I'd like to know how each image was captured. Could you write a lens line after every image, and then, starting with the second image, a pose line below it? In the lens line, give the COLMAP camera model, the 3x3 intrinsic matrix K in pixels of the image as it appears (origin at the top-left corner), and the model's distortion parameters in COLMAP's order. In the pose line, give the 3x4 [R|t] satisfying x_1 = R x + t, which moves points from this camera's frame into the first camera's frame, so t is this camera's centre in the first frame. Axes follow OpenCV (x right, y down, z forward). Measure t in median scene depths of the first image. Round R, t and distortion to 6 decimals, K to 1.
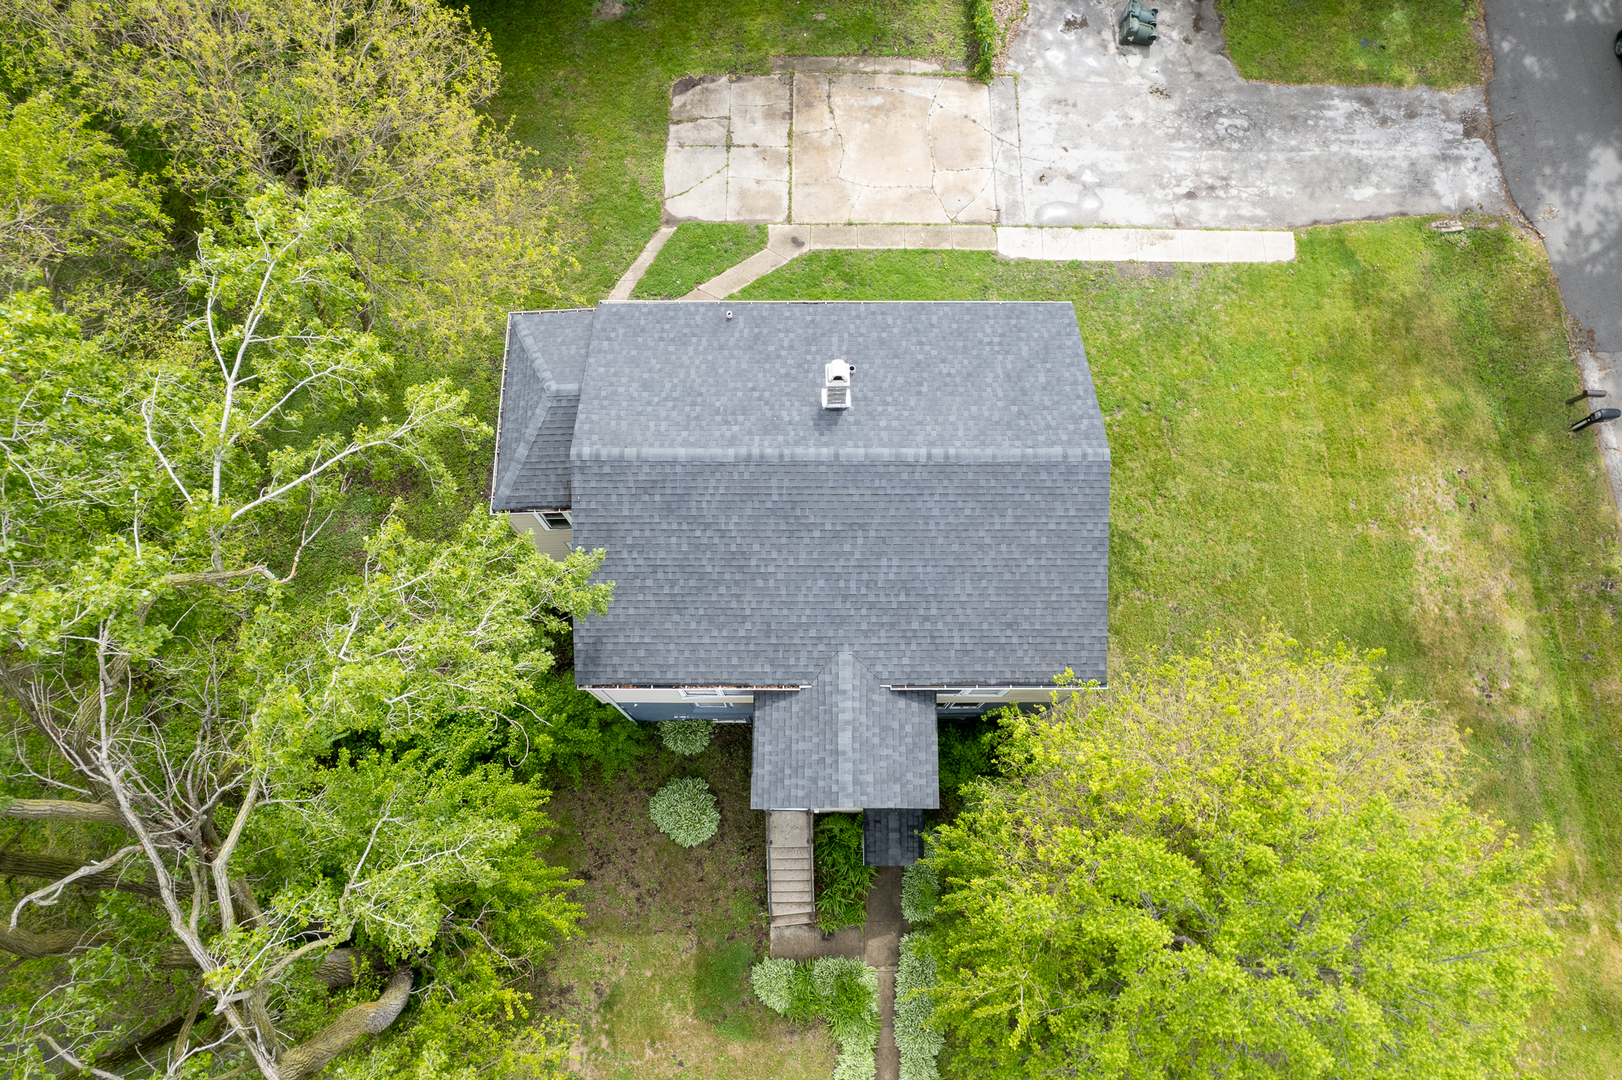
lens RADIAL K [[1037.6, 0, 805.9], [0, 1037.6, 551.8], [0, 0, 1]] dist [-0.078661, 0.068234]
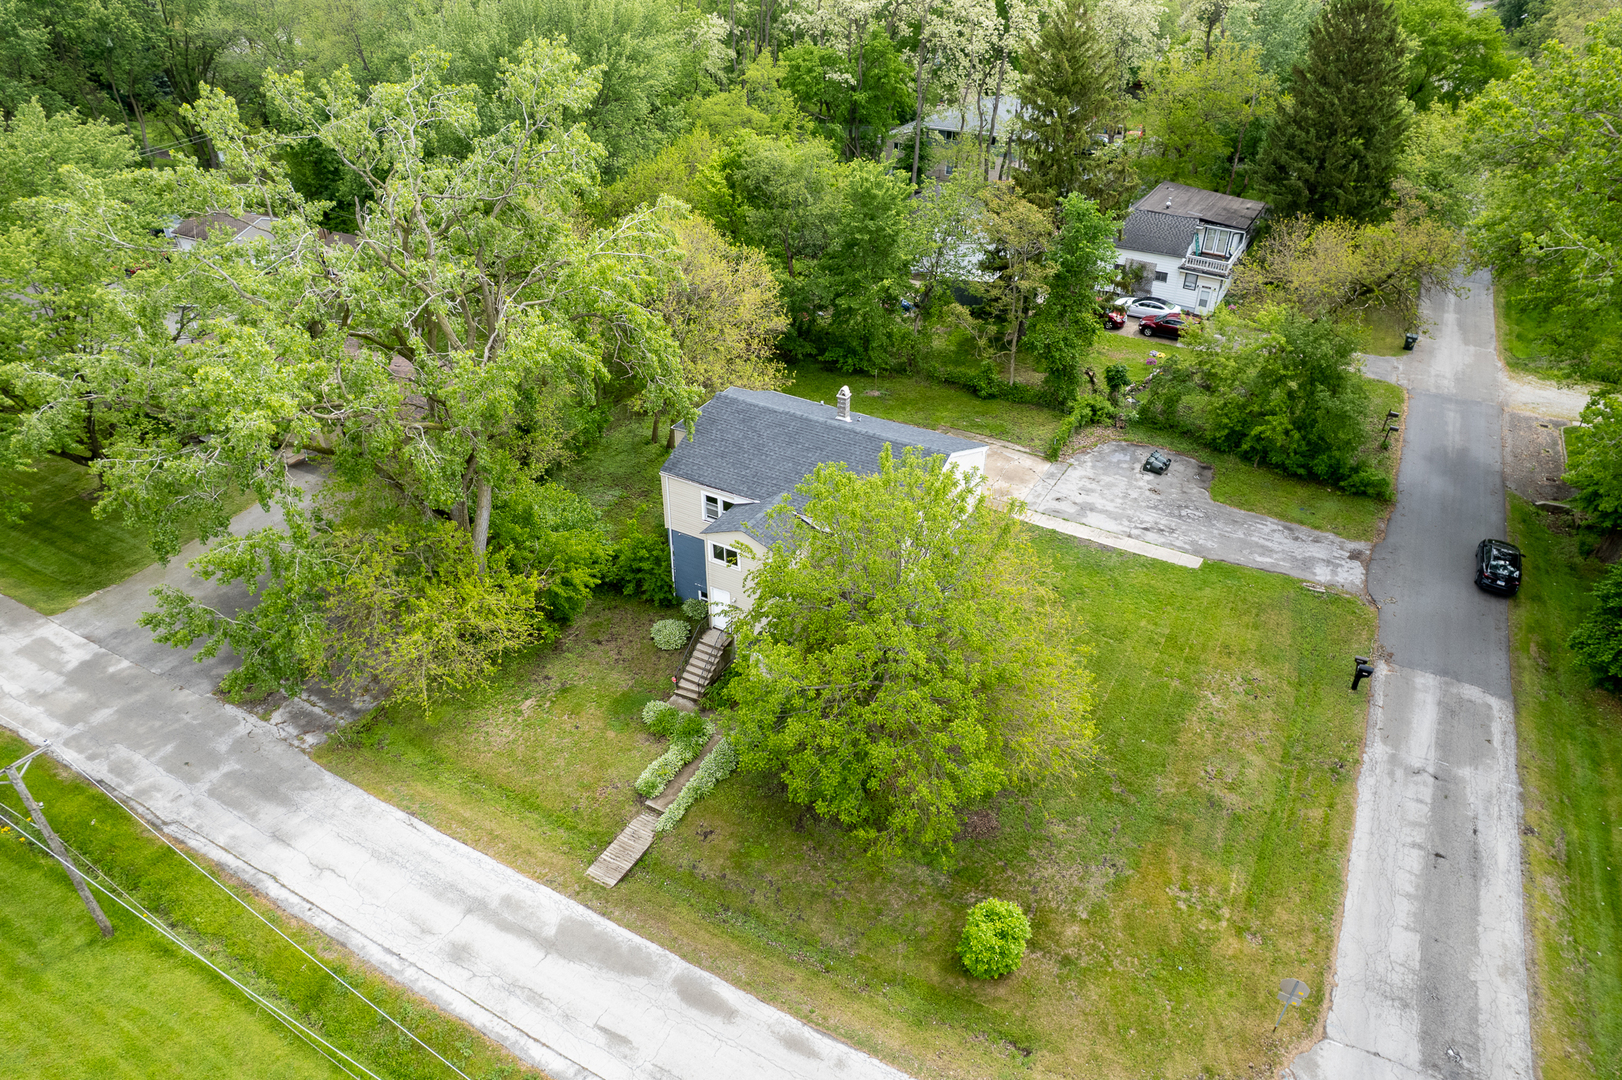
lens RADIAL K [[1037.6, 0, 805.9], [0, 1037.6, 551.8], [0, 0, 1]] dist [-0.078661, 0.068234]
pose [[0.870757, 0.276645, -0.406509, 0.585031], [-0.472018, 0.701916, -0.533399, 0.779799], [0.137773, 0.656340, 0.741779, -0.225914]]
